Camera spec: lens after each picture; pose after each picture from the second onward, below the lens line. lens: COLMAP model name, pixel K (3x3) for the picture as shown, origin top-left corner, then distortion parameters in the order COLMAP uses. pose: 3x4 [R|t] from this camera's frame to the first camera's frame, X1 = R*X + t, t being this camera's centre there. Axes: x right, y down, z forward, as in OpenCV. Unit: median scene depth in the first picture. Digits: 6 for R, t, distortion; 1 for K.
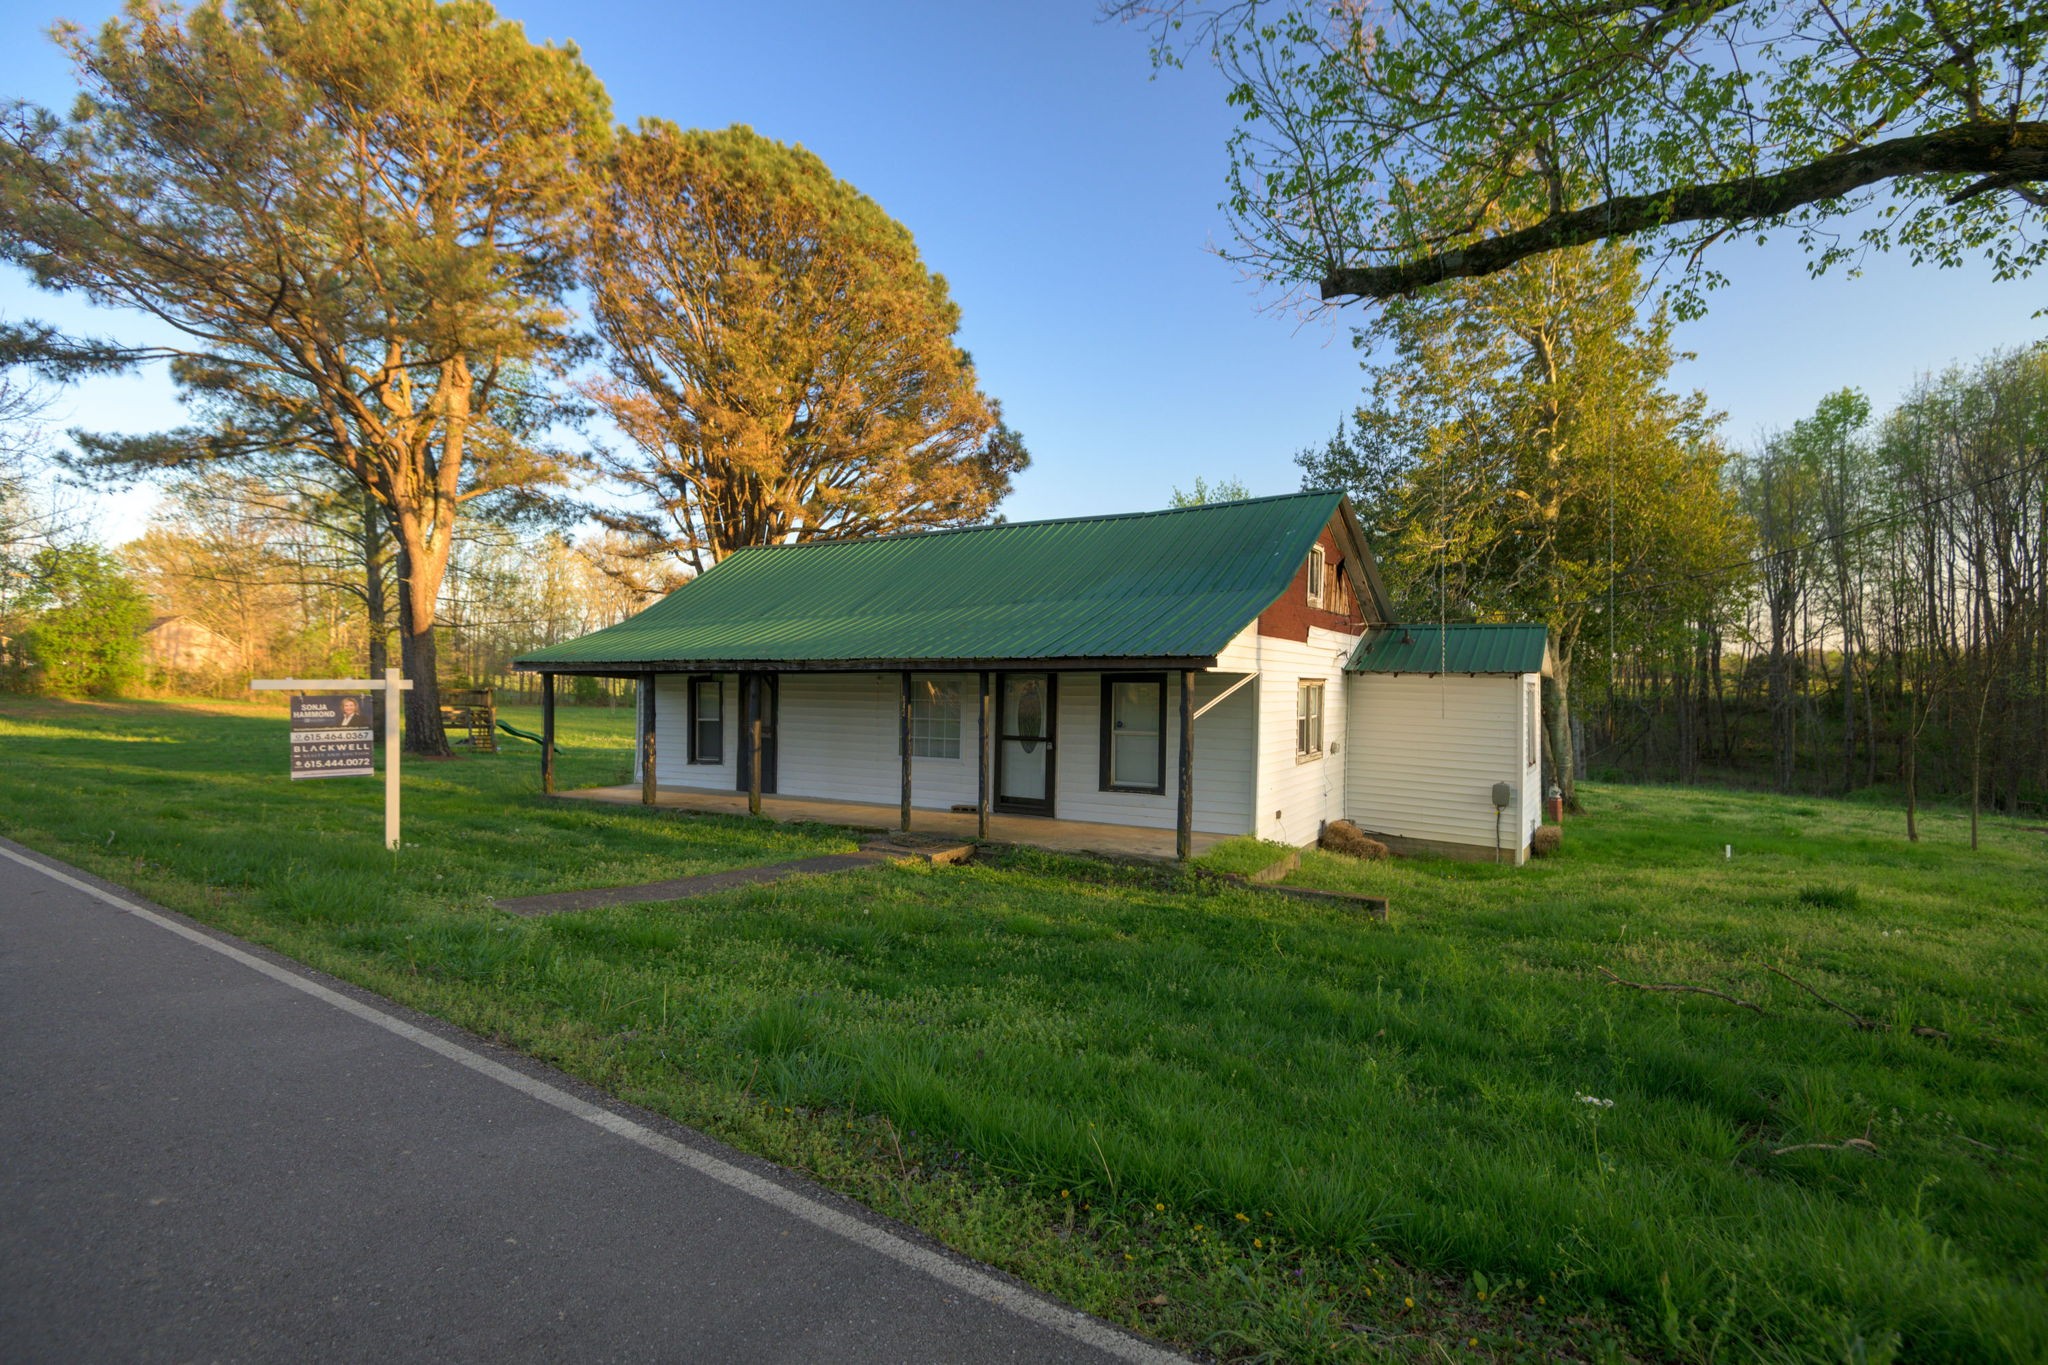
lens RADIAL K [[920.2, 0, 1024.0], [0, 920.2, 682.5], [0, 0, 1]] dist [-0.007888, -0.002610]
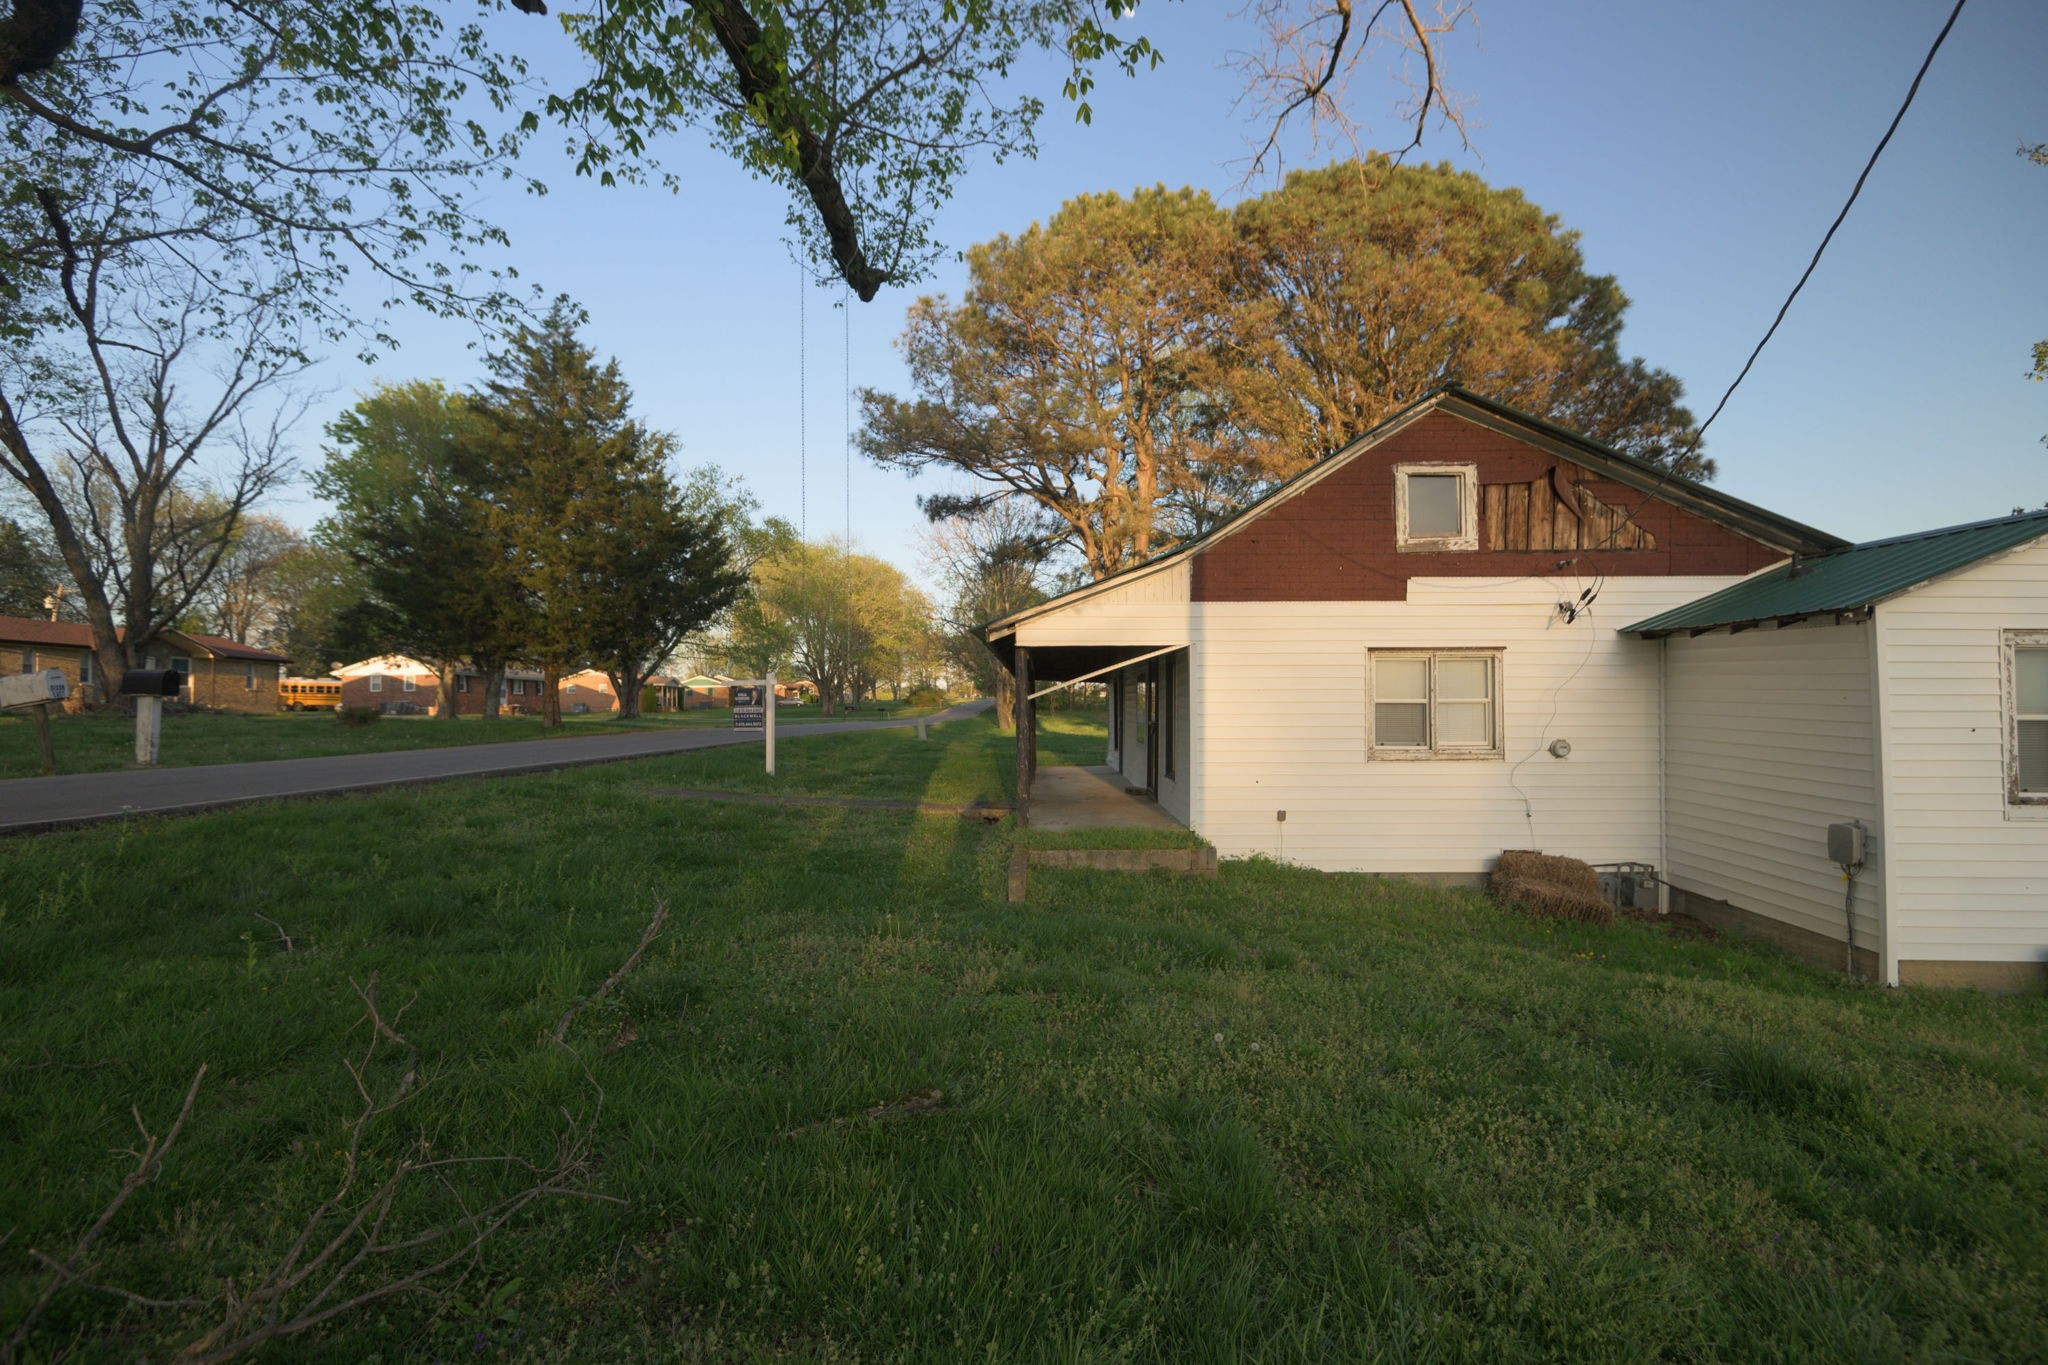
lens RADIAL K [[902.0, 0, 1033.0], [0, 902.0, 678.0], [0, 0, 1]] dist [0.002454, -0.011667]
pose [[0.515534, -0.038052, -0.856024, 0.915727], [0.006476, 0.999158, -0.040514, 0.056483], [0.856845, 0.015342, 0.515346, 0.419417]]
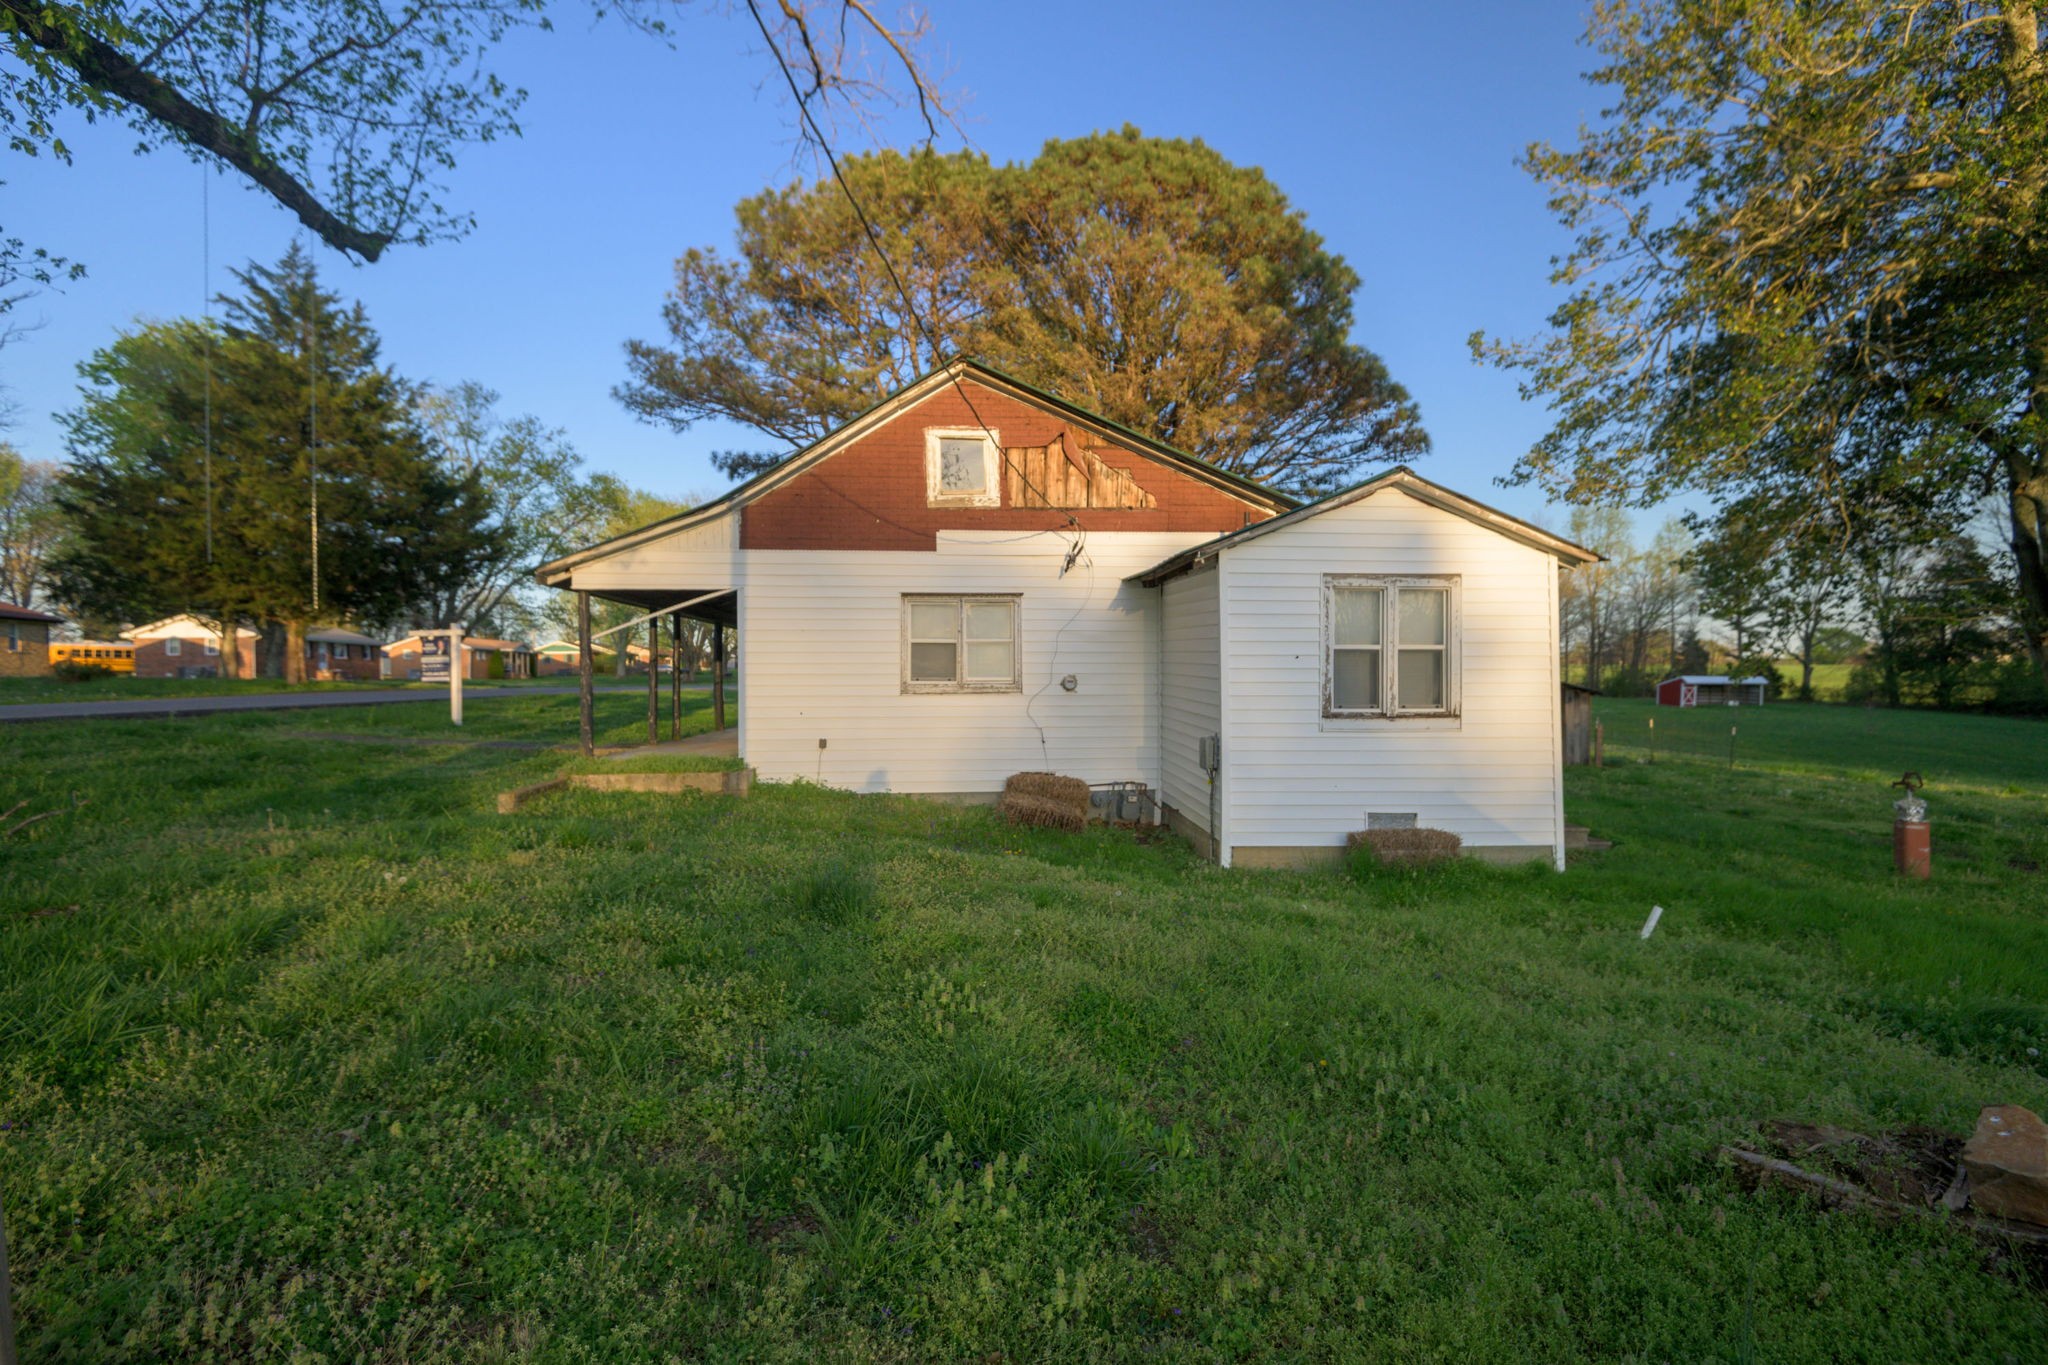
lens RADIAL K [[920.2, 0, 1024.0], [0, 920.2, 682.5], [0, 0, 1]] dist [-0.007888, -0.002610]
pose [[0.593454, -0.005232, -0.804851, 1.216262], [0.008414, 0.999965, -0.000297, 0.092382], [0.804824, -0.006596, 0.593477, 0.665055]]
